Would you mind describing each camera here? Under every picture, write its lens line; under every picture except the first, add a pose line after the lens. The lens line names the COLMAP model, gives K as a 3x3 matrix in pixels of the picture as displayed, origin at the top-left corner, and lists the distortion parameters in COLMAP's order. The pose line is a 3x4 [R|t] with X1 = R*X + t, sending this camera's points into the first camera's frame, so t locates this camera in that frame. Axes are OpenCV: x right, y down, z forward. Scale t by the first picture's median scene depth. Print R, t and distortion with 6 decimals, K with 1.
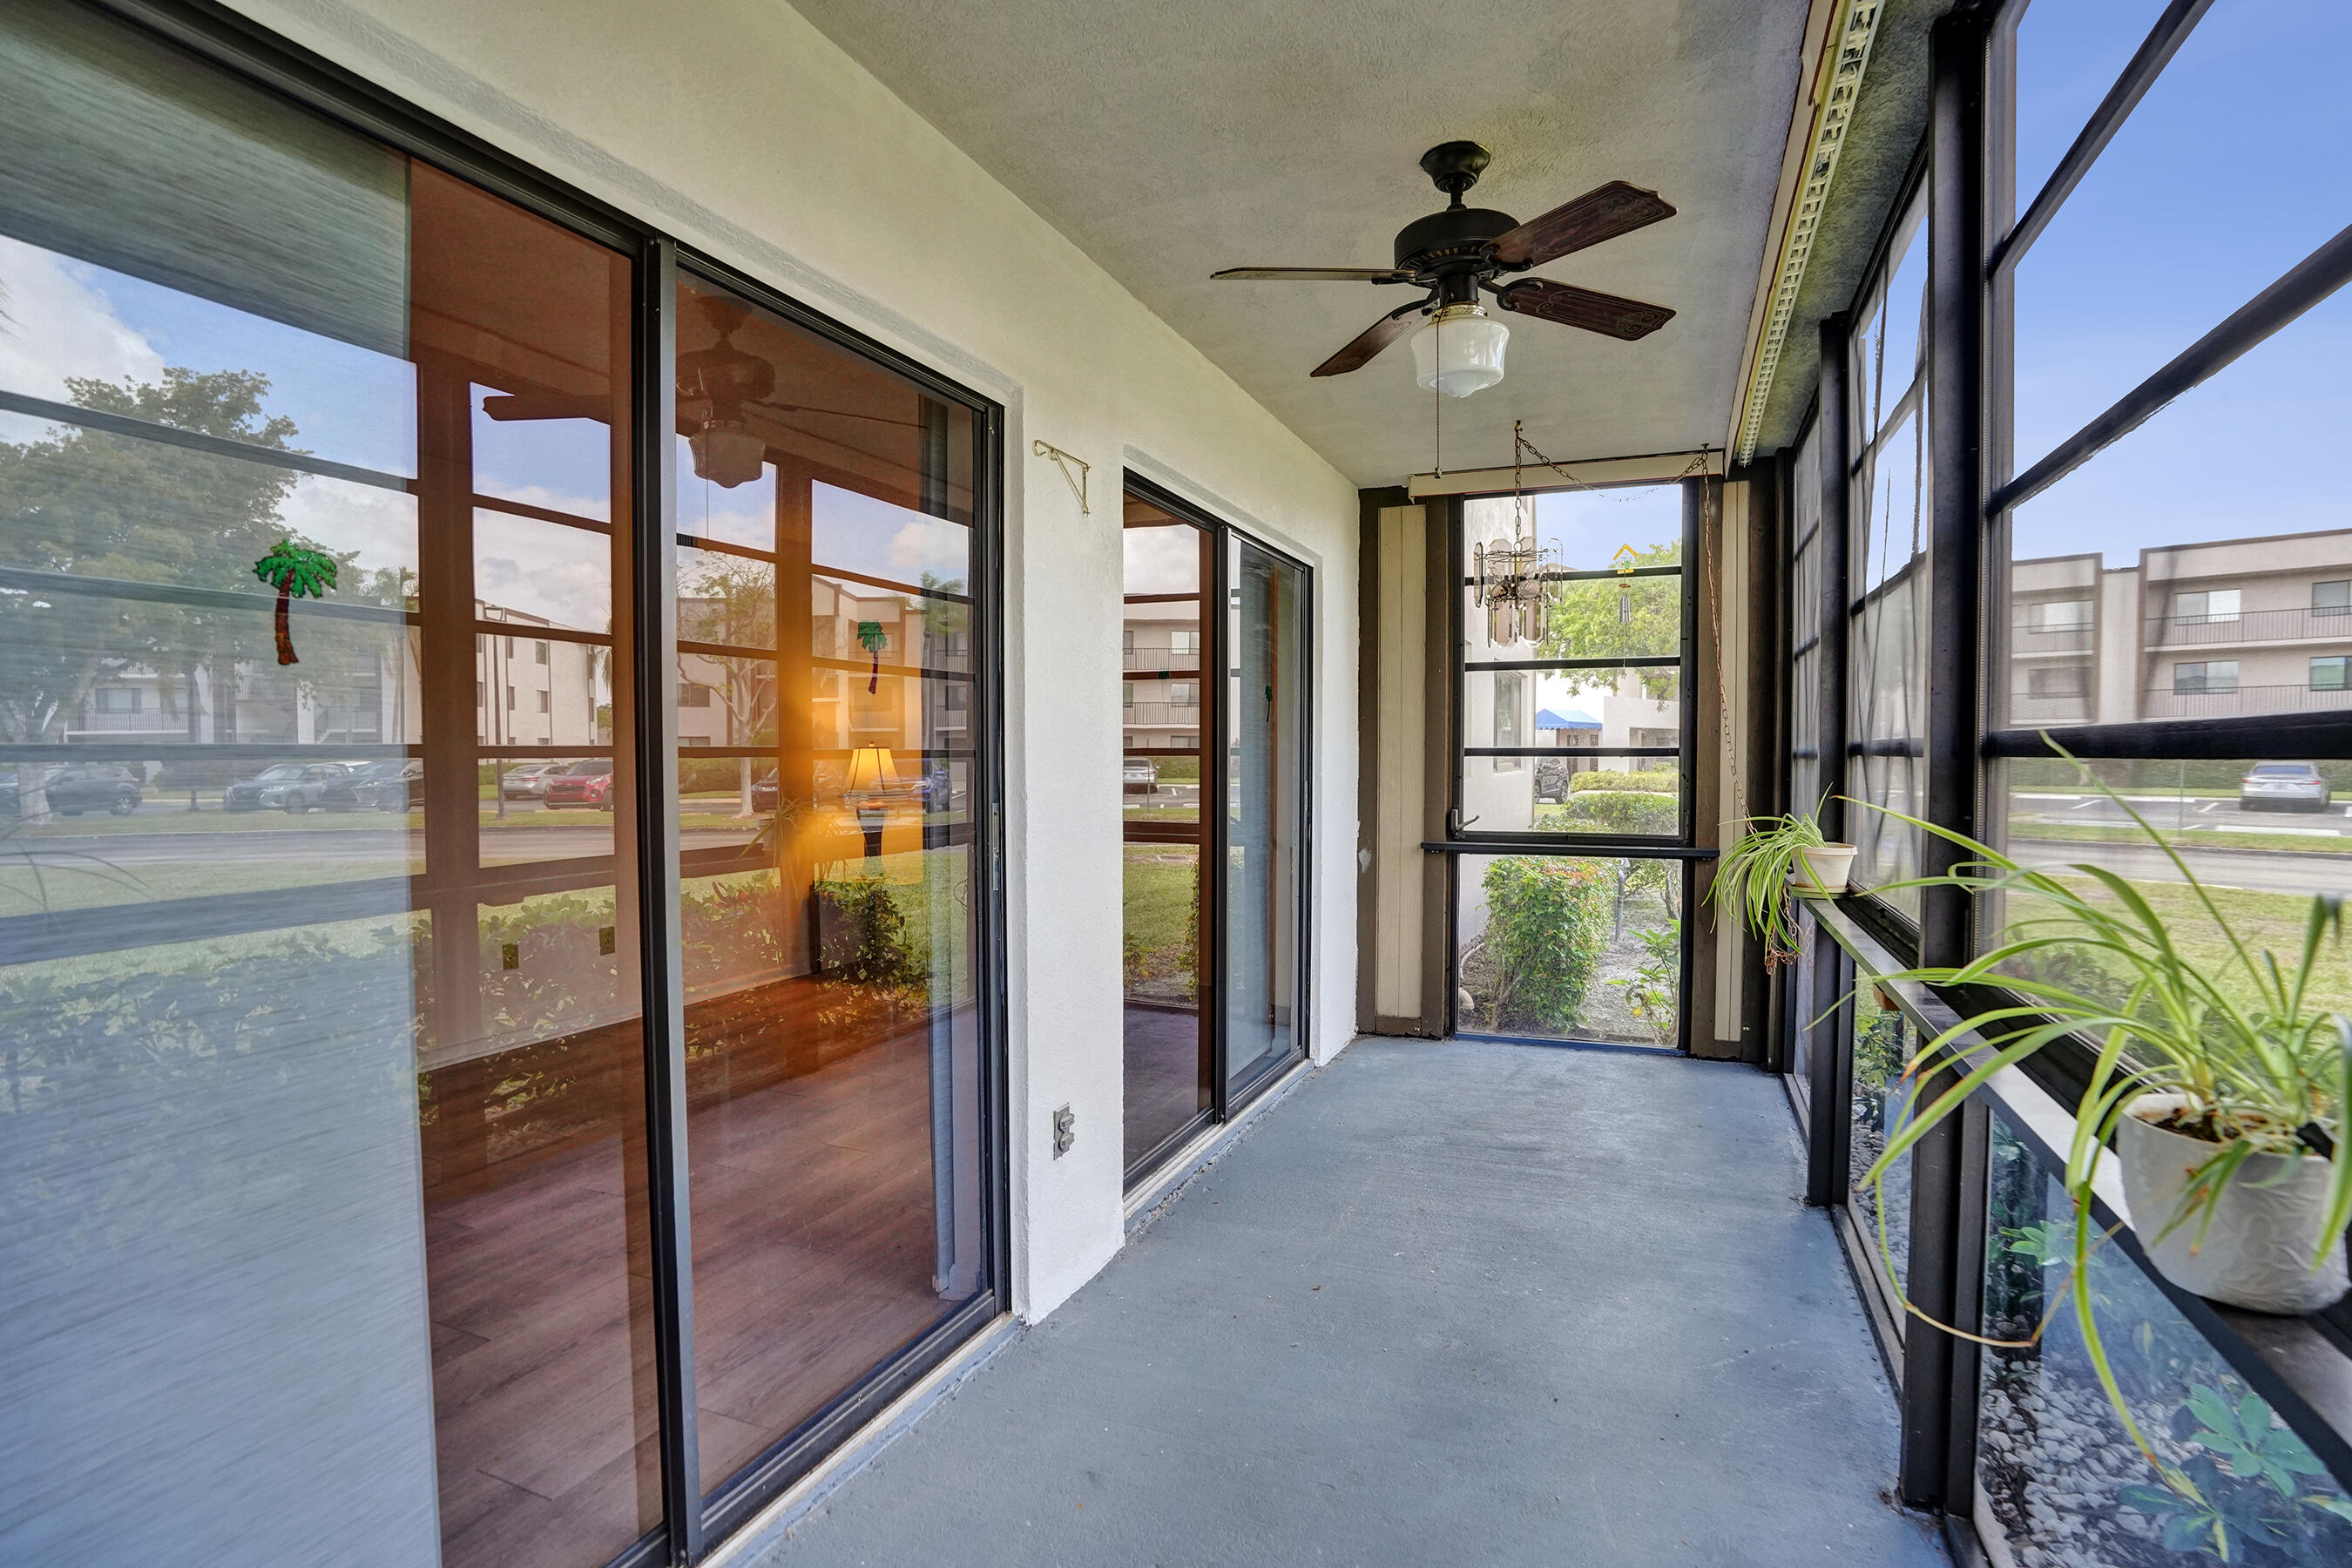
lens RADIAL K [[1131.7, 0, 1174.2], [0, 1131.7, 804.4], [0, 0, 1]] dist [-0.081944, 0.030632]
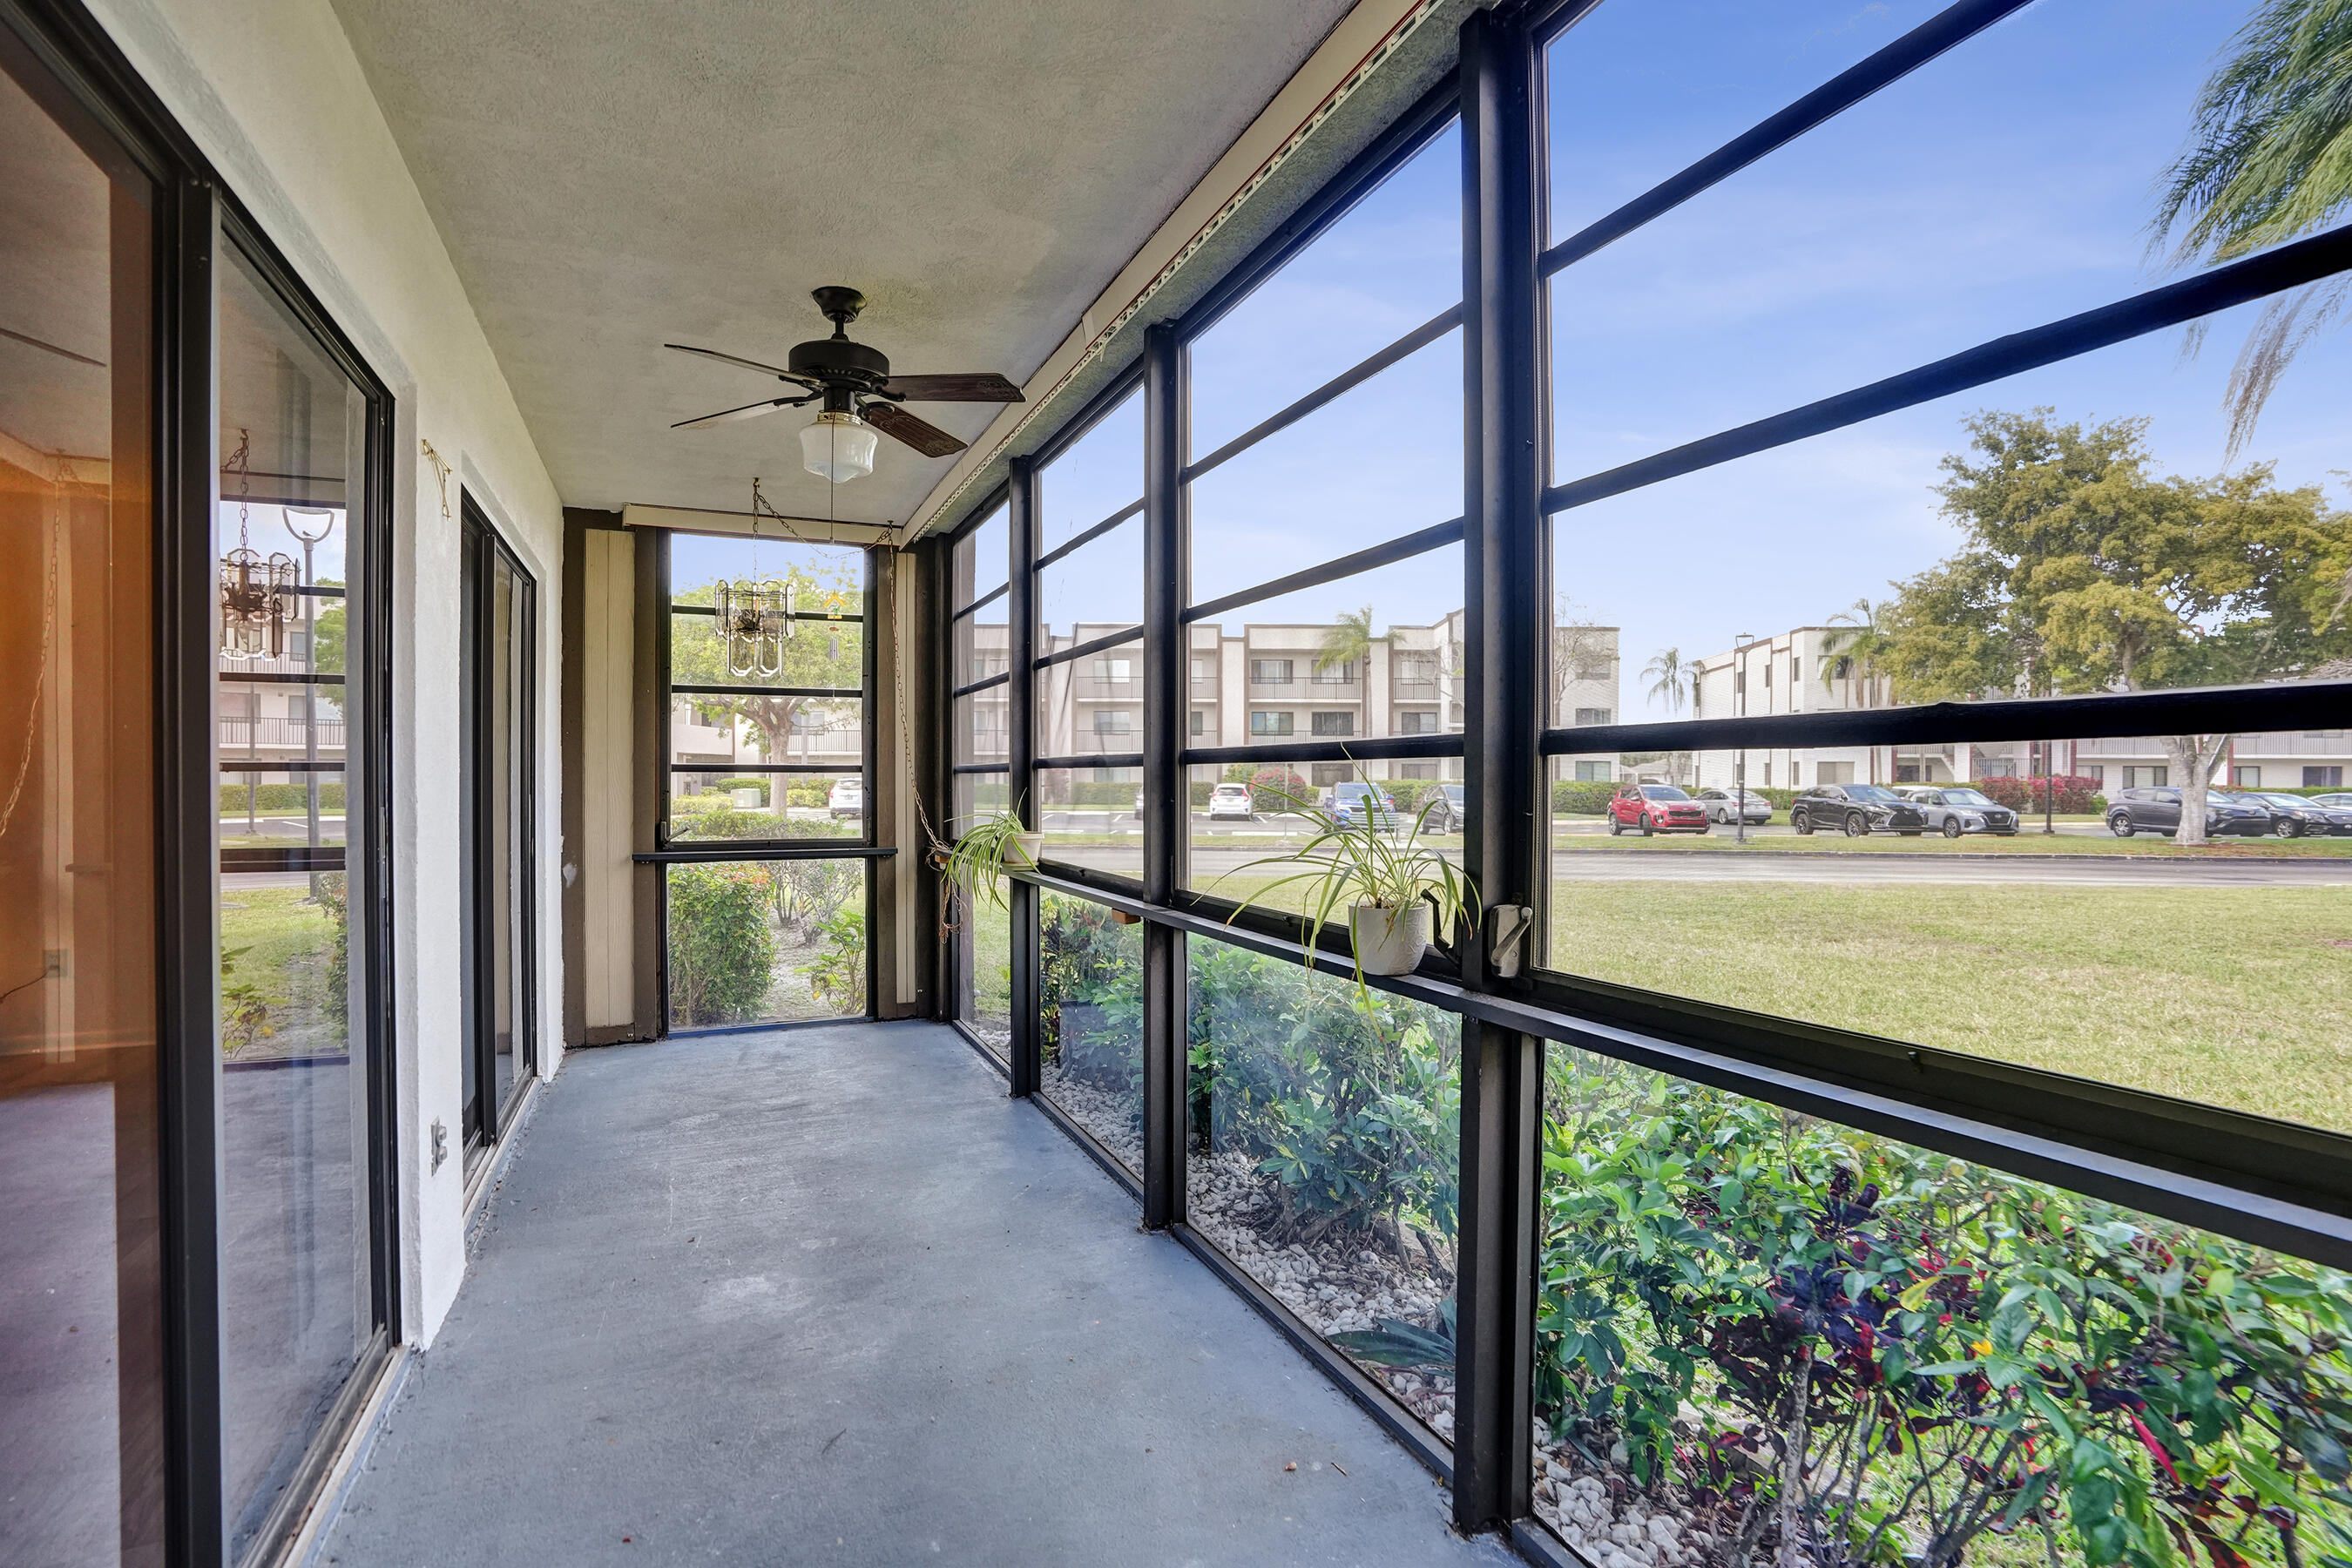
lens RADIAL K [[1131.7, 0, 1174.2], [0, 1131.7, 804.4], [0, 0, 1]] dist [-0.081944, 0.030632]
pose [[0.674668, -0.011318, 0.738035, -0.237692], [0.028471, 0.999537, -0.010698, 0.015540], [-0.737572, 0.028230, 0.674678, -0.077522]]
